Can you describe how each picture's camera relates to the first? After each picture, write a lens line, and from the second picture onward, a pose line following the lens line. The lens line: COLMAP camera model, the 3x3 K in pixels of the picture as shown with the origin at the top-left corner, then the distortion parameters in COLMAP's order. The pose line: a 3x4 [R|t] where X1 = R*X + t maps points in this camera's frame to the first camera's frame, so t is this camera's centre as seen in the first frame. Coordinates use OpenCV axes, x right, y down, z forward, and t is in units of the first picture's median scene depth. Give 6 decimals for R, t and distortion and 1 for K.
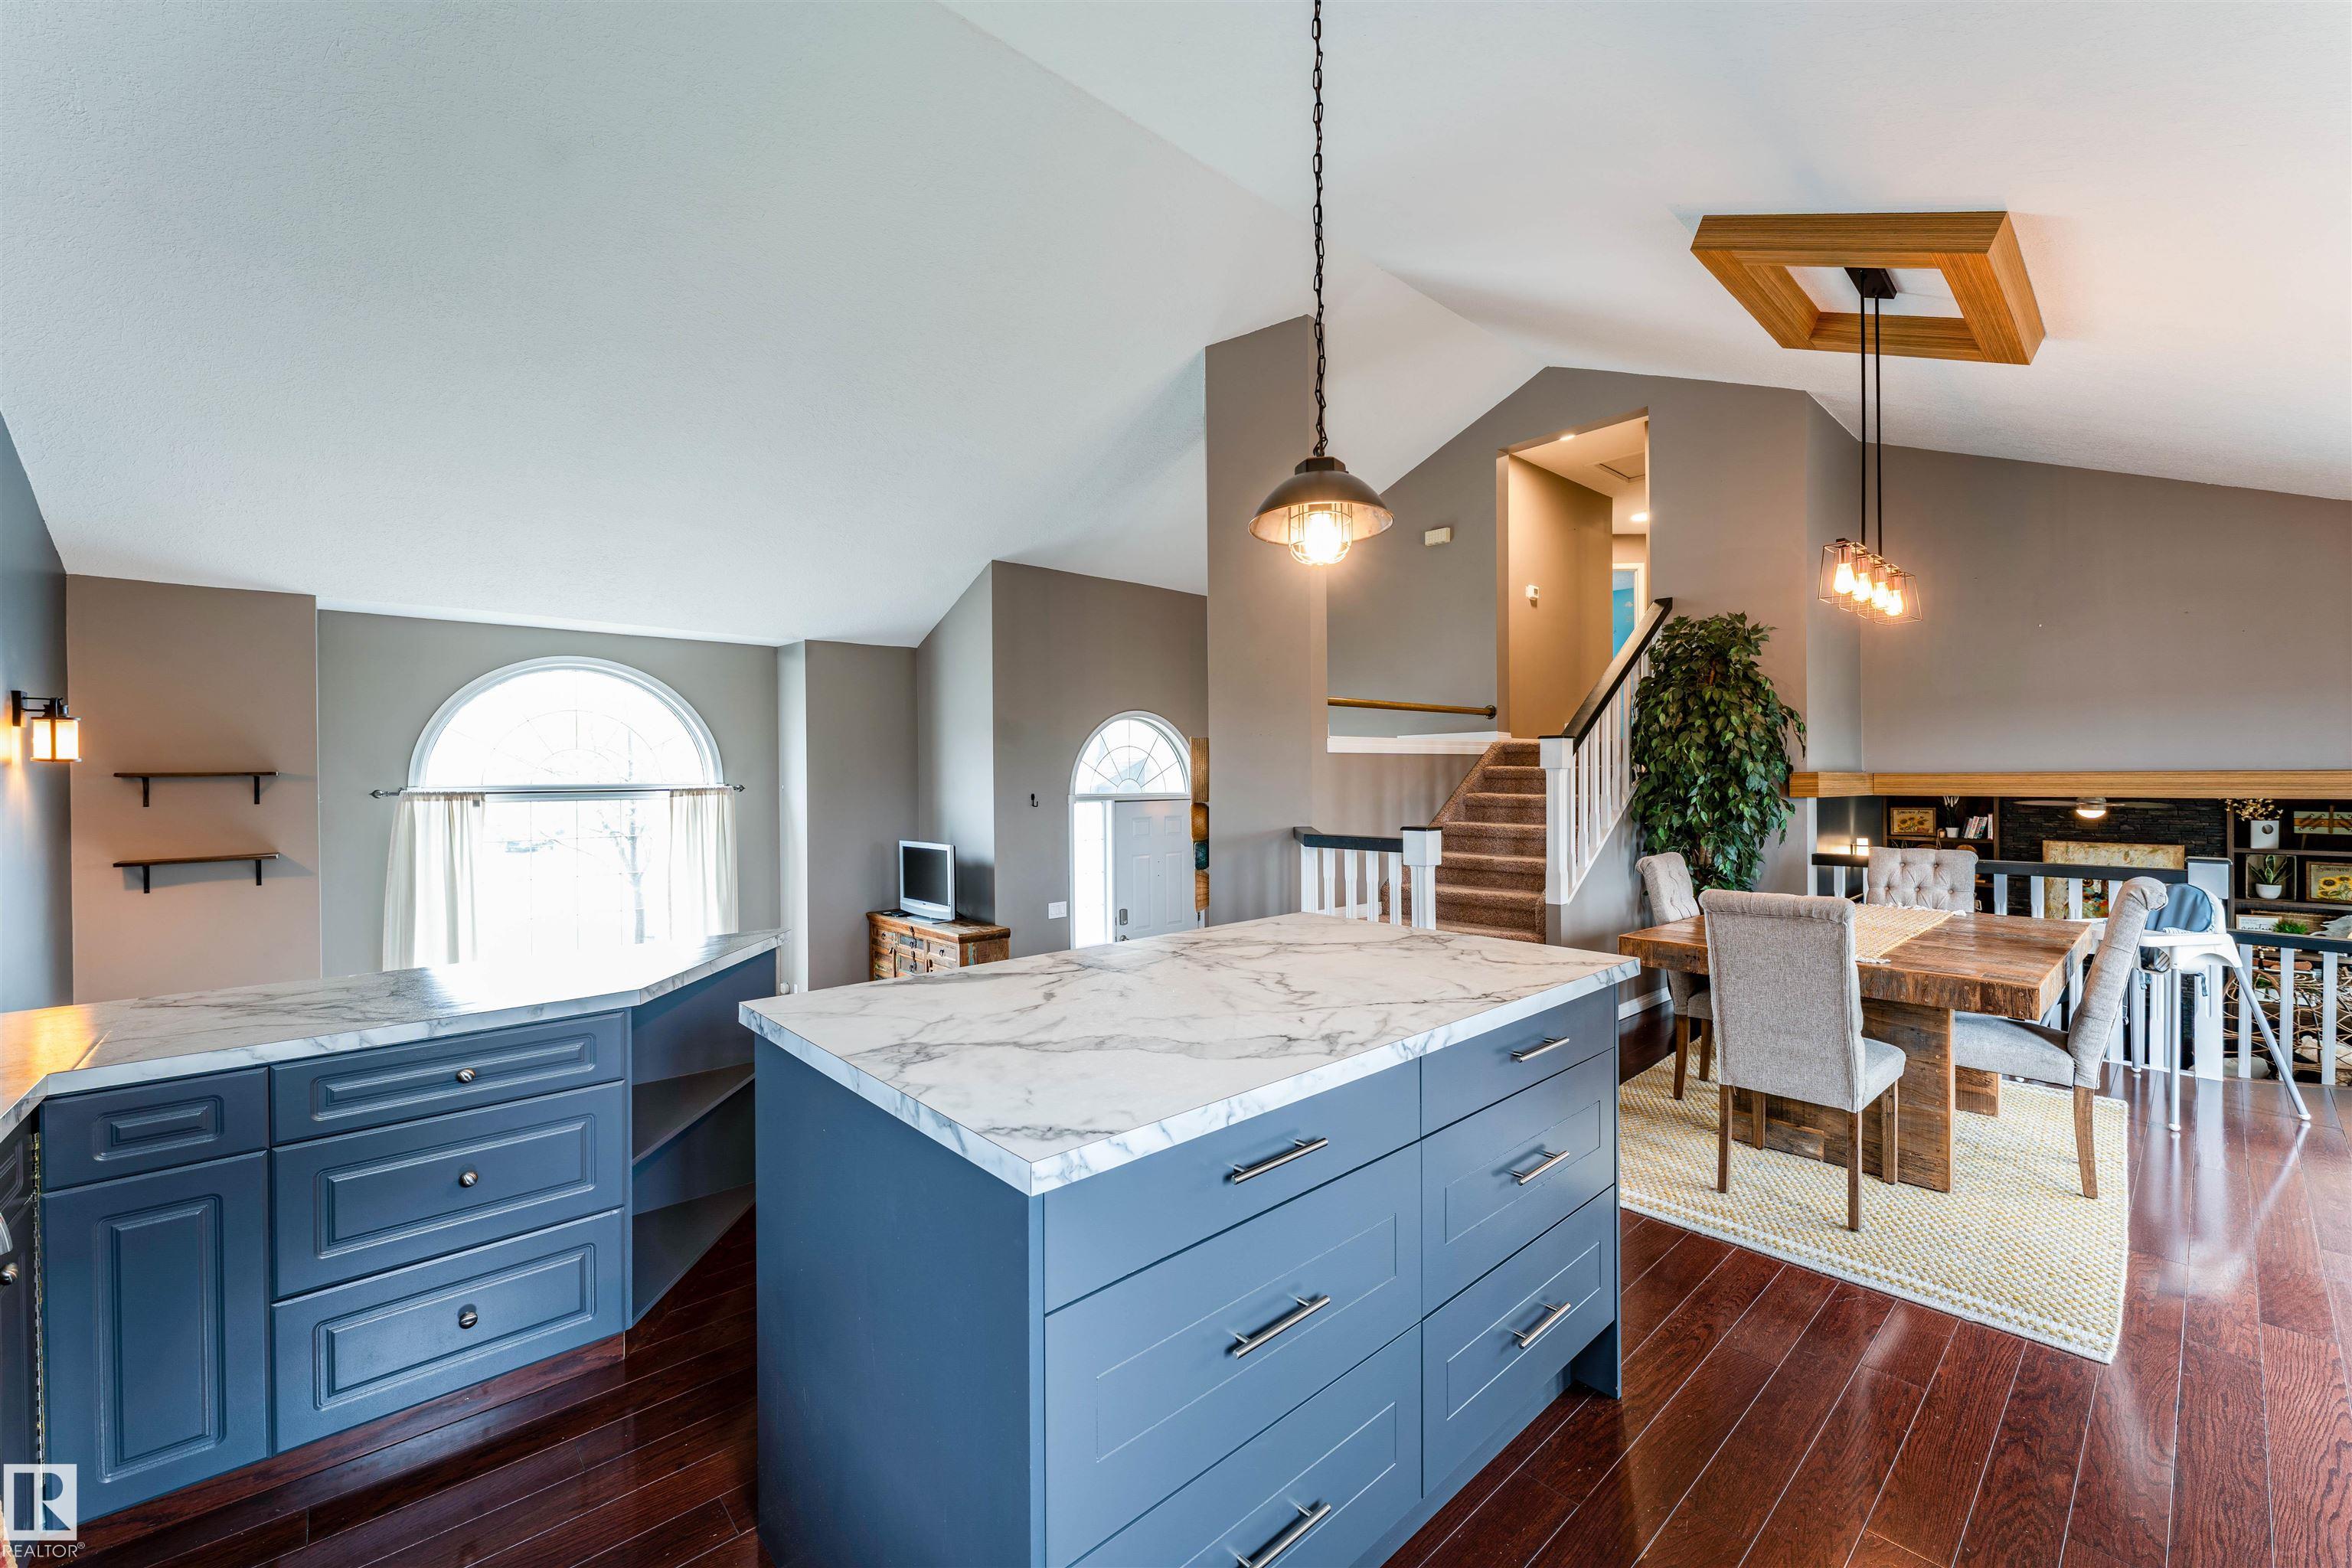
lens RADIAL K [[932.3, 0, 1172.8], [0, 932.3, 776.6], [0, 0, 1]] dist [0.000352, -0.000403]
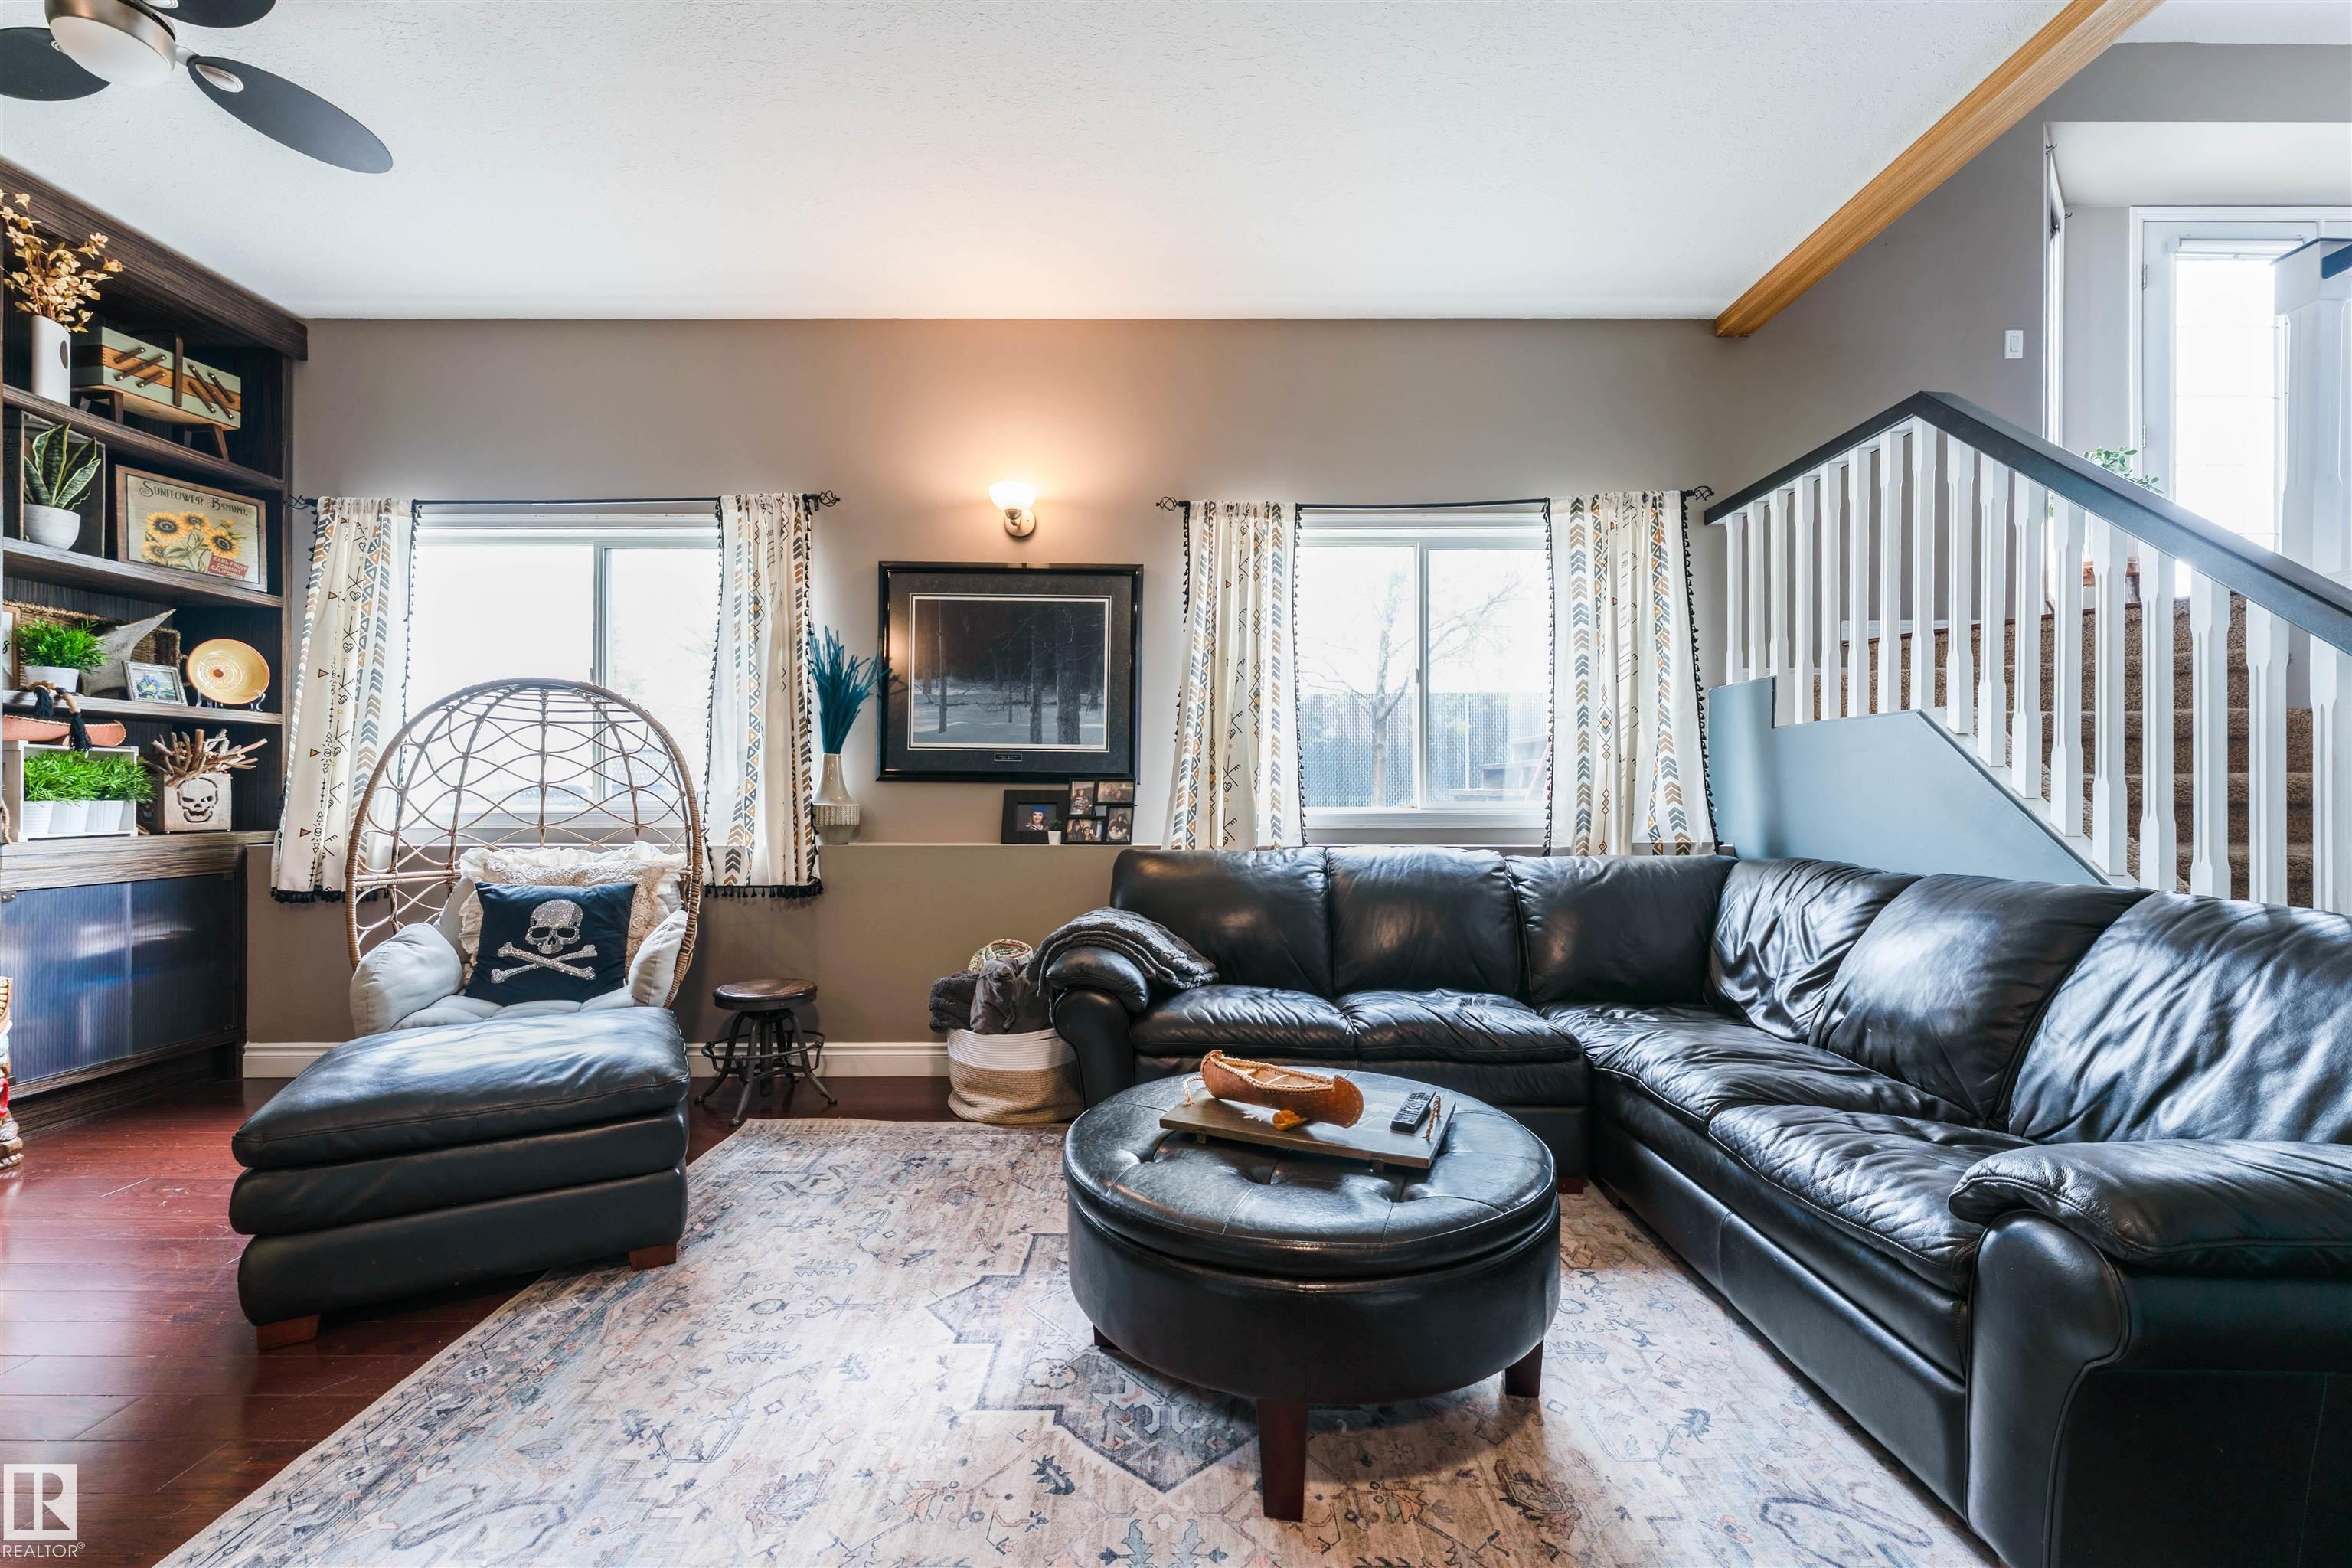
lens RADIAL K [[972.6, 0, 1184.9], [0, 972.6, 796.7], [0, 0, 1]] dist [0.000078, -0.000288]
pose [[-0.747580, 0.008065, 0.664123, 0.989372], [0.008353, 0.999961, -0.002742, 0.377558], [-0.664119, 0.003498, -0.747618, 1.624312]]
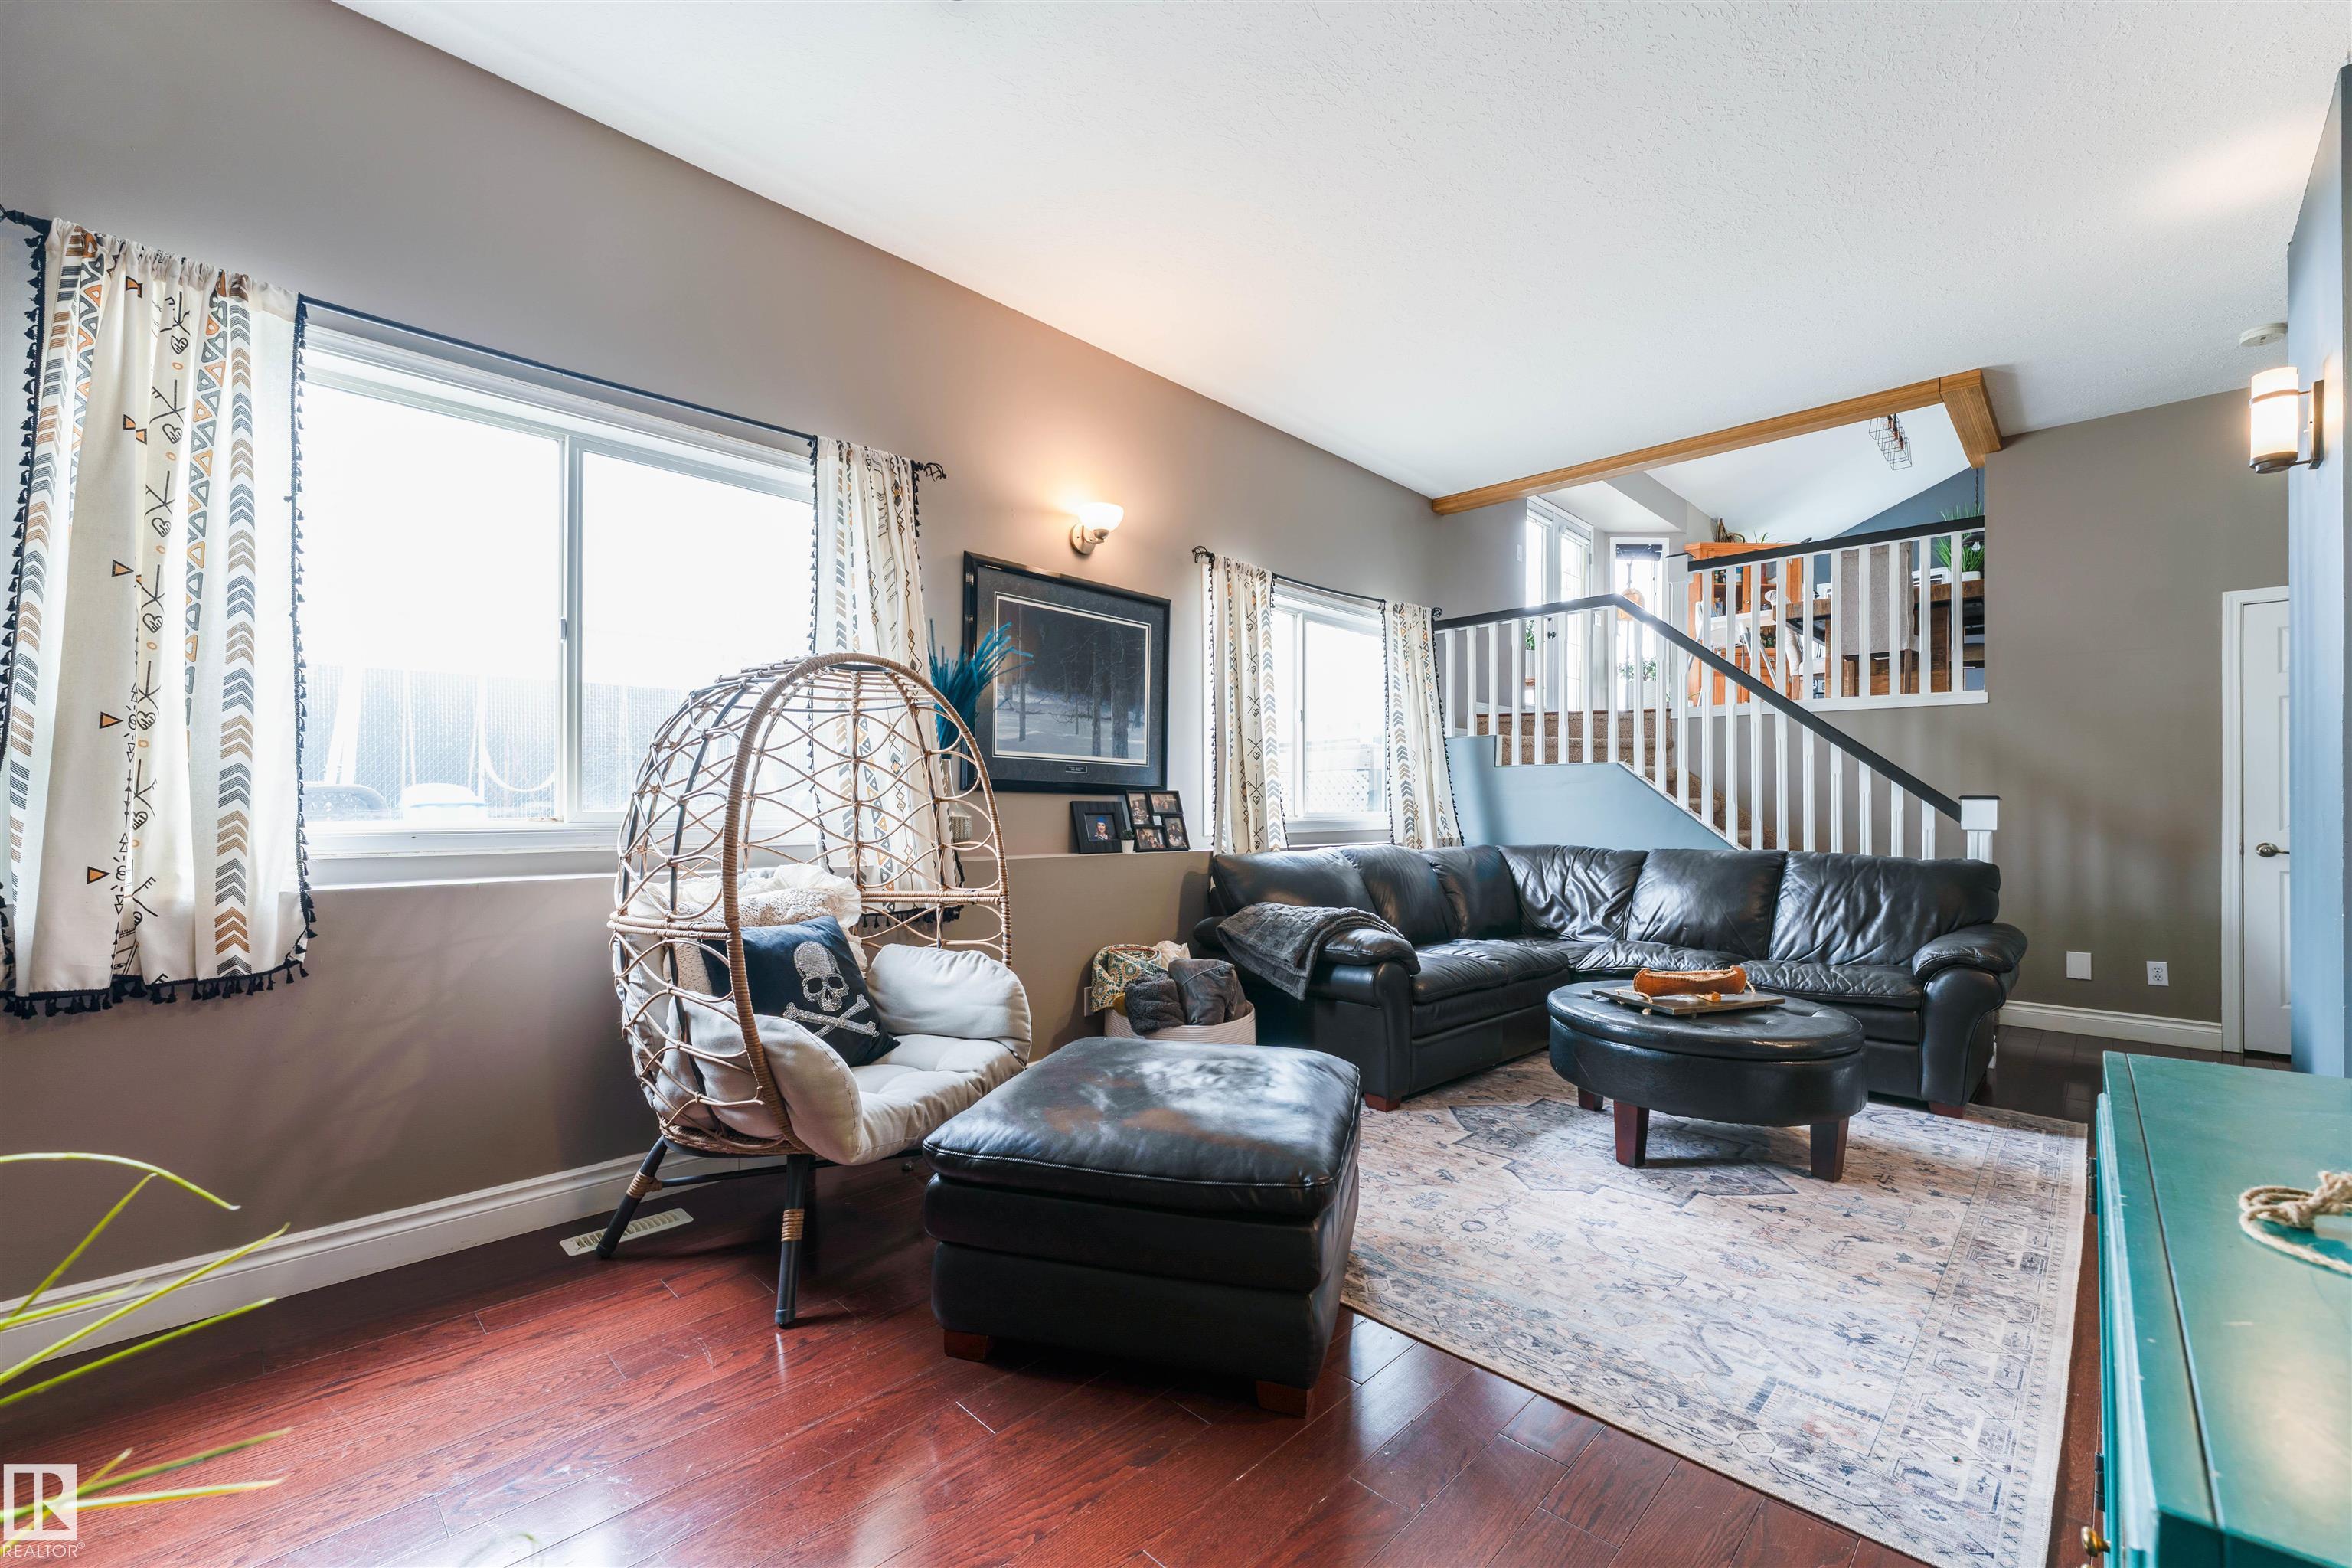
lens RADIAL K [[956.4, 0, 1179.5], [0, 956.4, 804.2], [0, 0, 1]] dist [0.000340, -0.000136]
pose [[-0.997608, 0.003446, -0.069043, 1.559680], [0.003301, 0.999992, 0.002215, 0.370389], [0.069050, 0.001981, -0.997611, 1.907558]]
